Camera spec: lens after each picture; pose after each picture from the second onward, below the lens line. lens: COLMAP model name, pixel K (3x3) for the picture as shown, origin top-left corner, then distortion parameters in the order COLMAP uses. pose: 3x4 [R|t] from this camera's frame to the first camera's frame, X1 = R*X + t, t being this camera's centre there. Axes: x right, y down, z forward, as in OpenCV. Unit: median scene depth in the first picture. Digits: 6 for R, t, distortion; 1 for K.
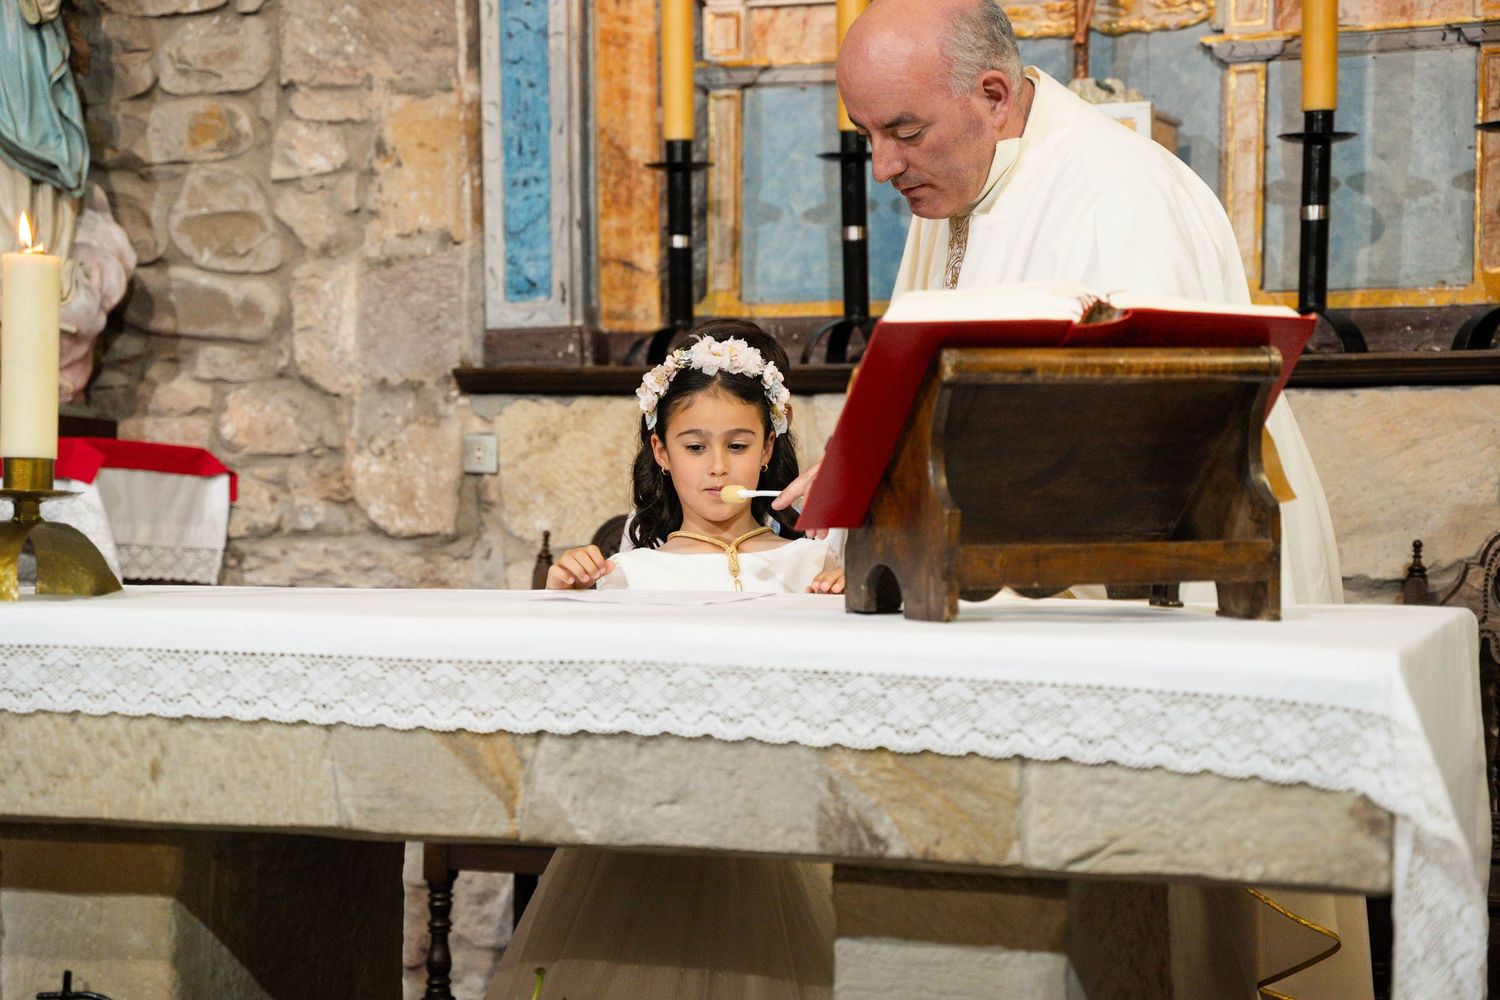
lens RADIAL K [[2699.4, 0, 743.8], [0, 2699.4, 506.6], [0, 0, 1]] dist [0.181776, 0.000000]
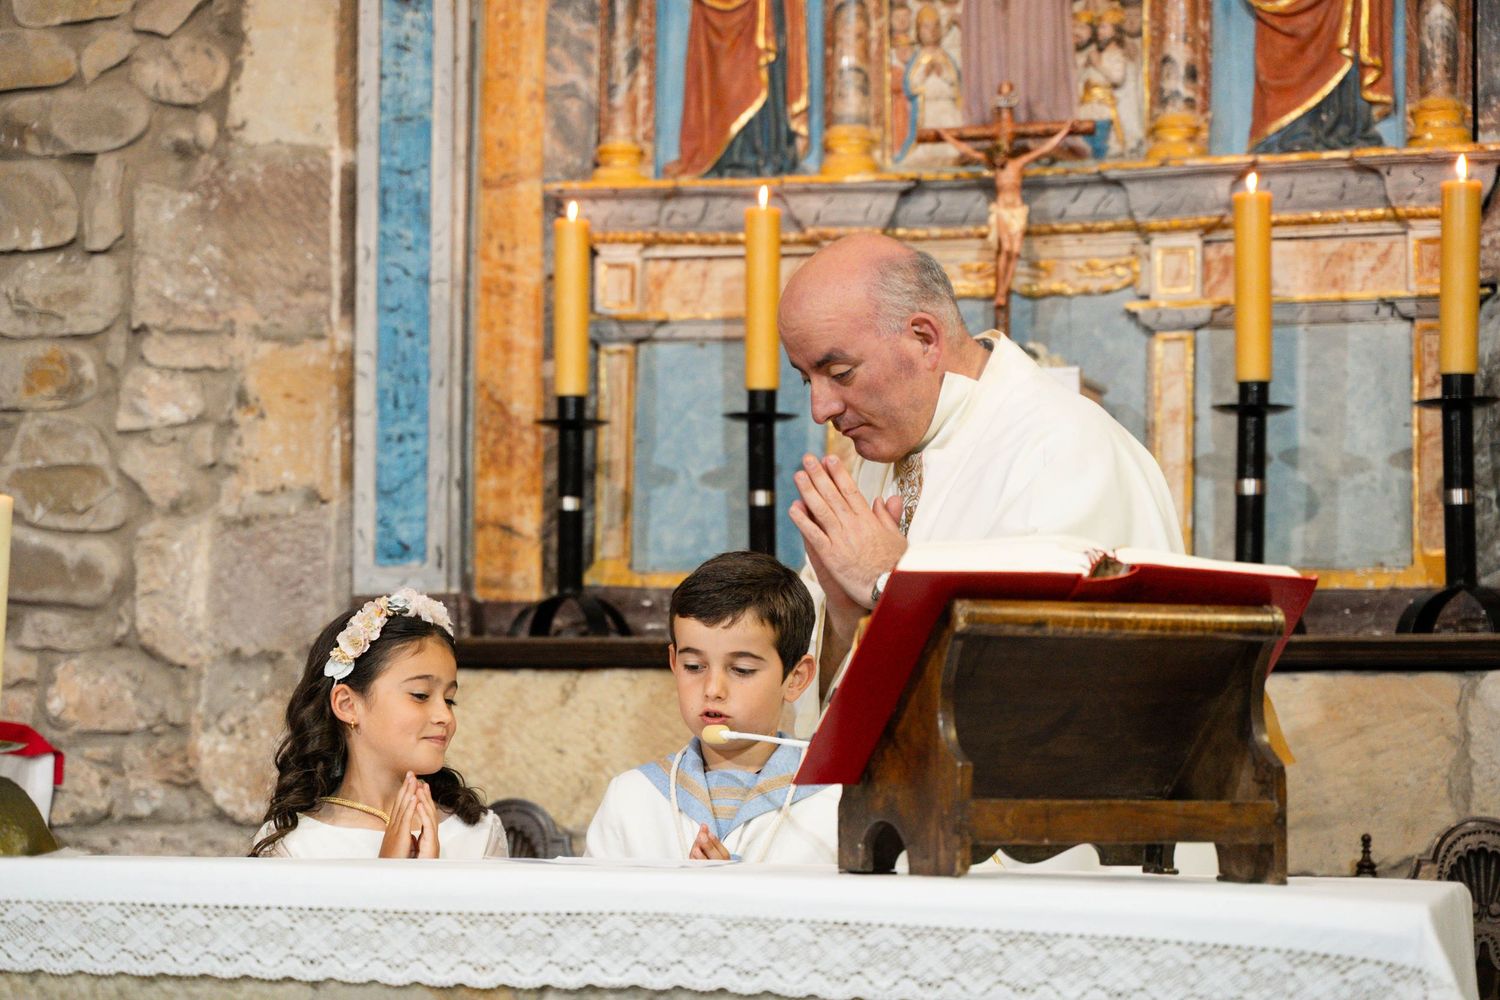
lens RADIAL K [[3107.5, 0, 756.4], [0, 3107.5, 505.0], [0, 0, 1]] dist [0.239847, 0.000000]
pose [[0.997023, 0.019197, 0.074683, -0.039090], [-0.011348, 0.994498, -0.104137, 0.012417], [-0.076271, 0.102980, 0.991755, -0.060499]]
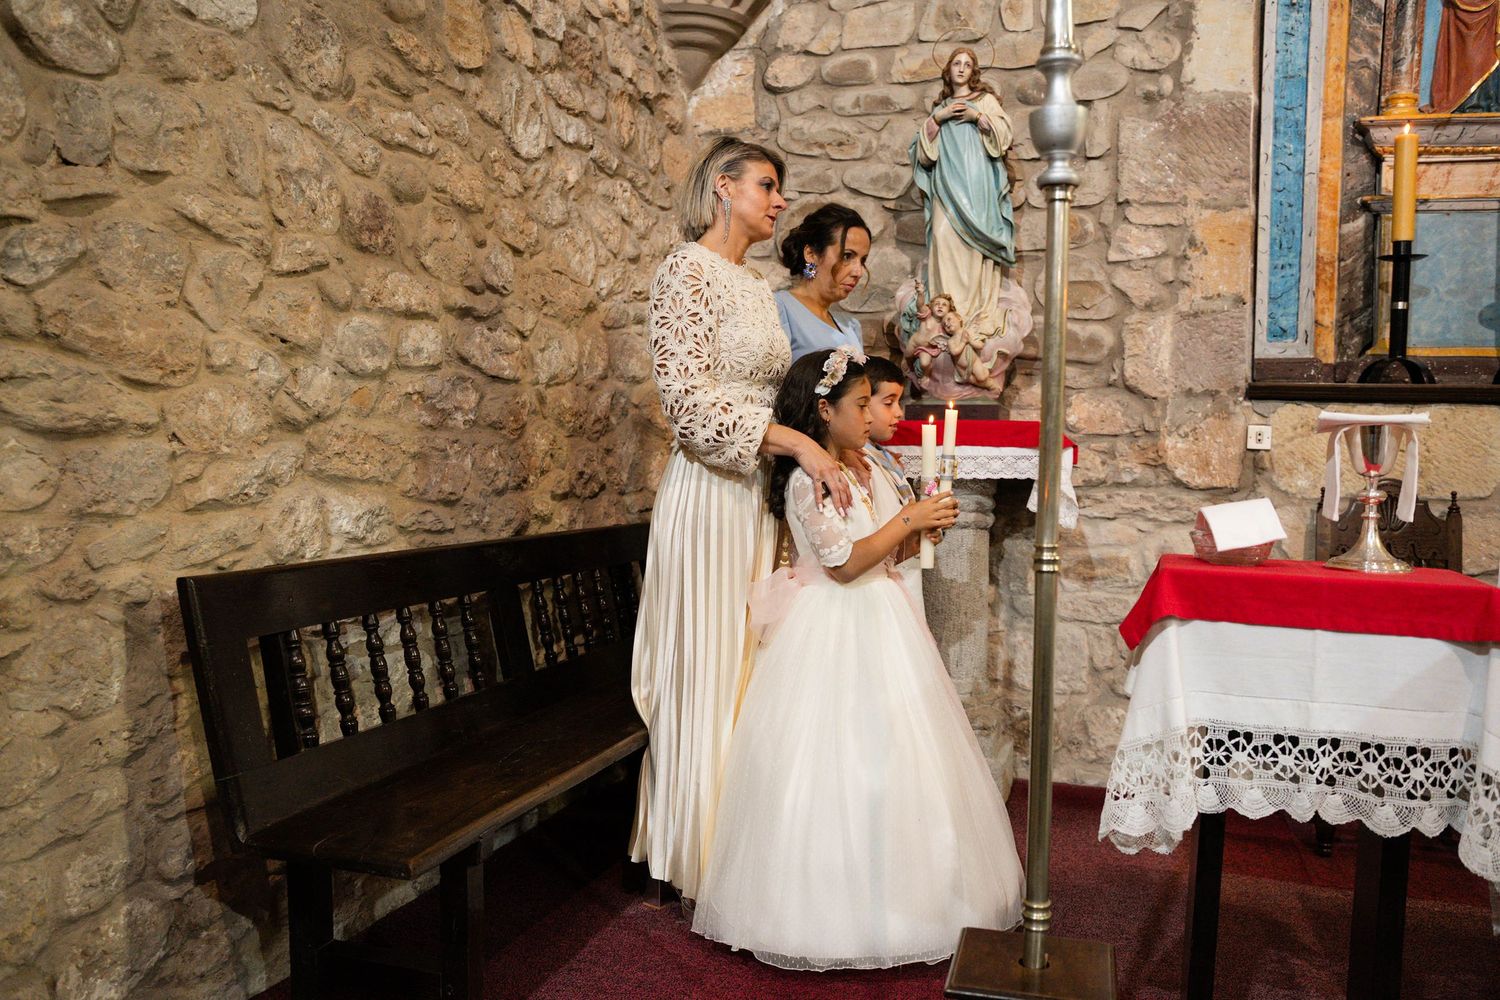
lens RADIAL K [[1206.5, 0, 751.0], [0, 1206.5, 496.1], [0, 0, 1]] dist [-0.082527, 0.064847]
pose [[0.999078, 0.016857, 0.039475, -0.421138], [-0.018443, 0.999023, 0.040166, -0.007946], [-0.038759, -0.040857, 0.998413, 0.317550]]
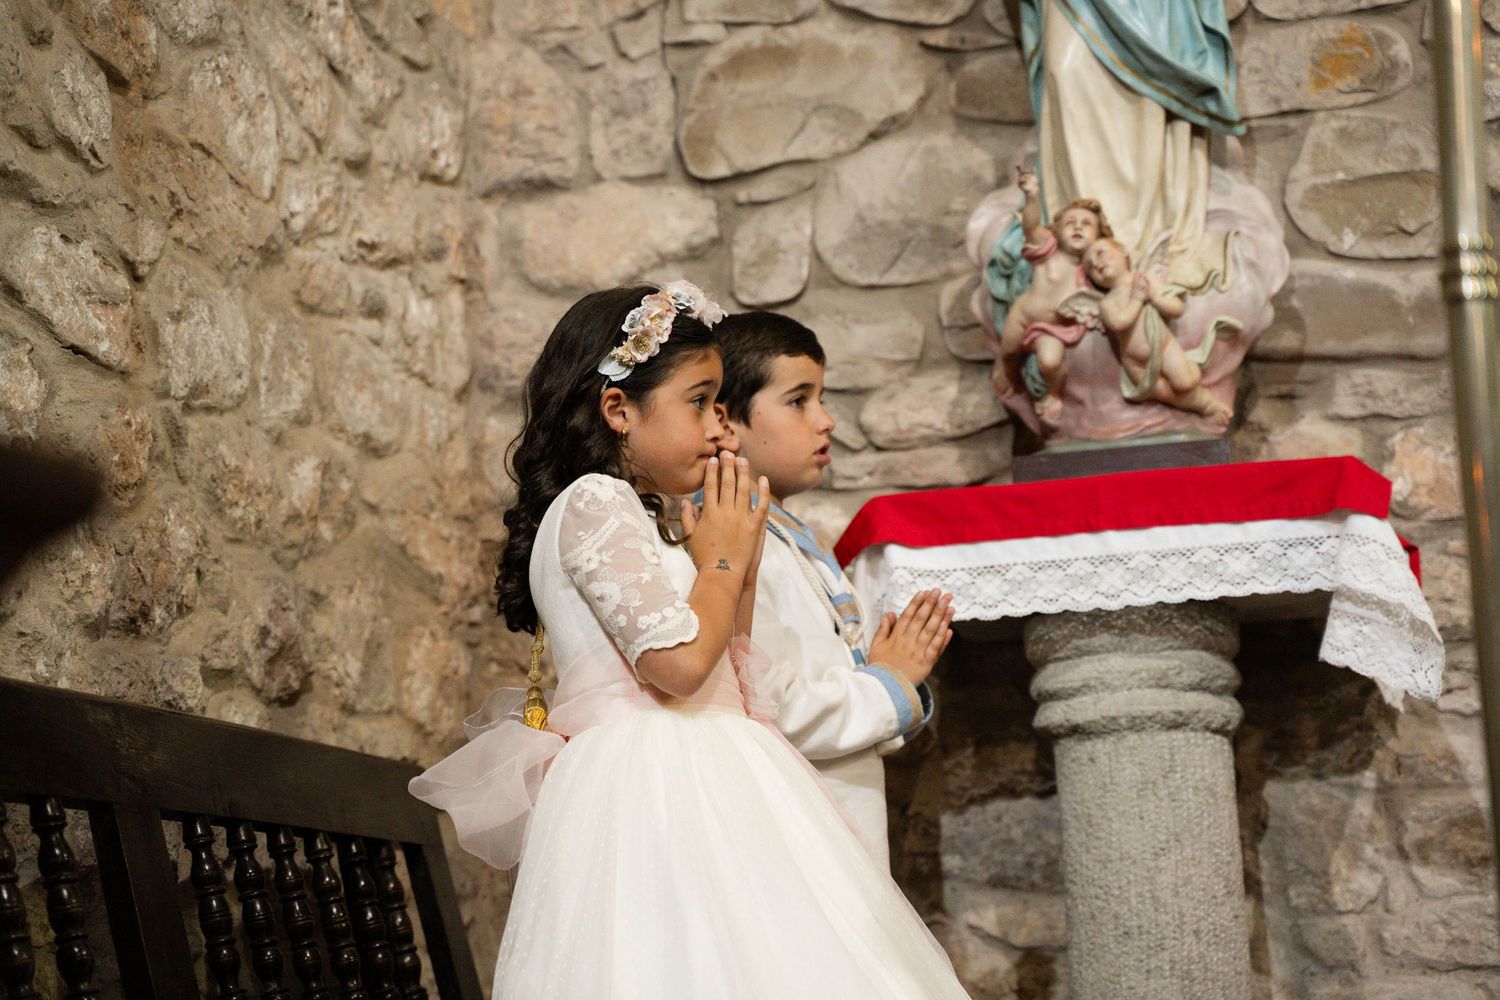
lens RADIAL K [[3107.5, 0, 757.7], [0, 3107.5, 502.6], [0, 0, 1]] dist [0.239847, 0.000000]
pose [[0.992108, -0.017933, 0.124094, -0.464906], [0.037434, 0.986943, -0.156659, 0.096597], [-0.119664, 0.160068, 0.979826, 0.260363]]
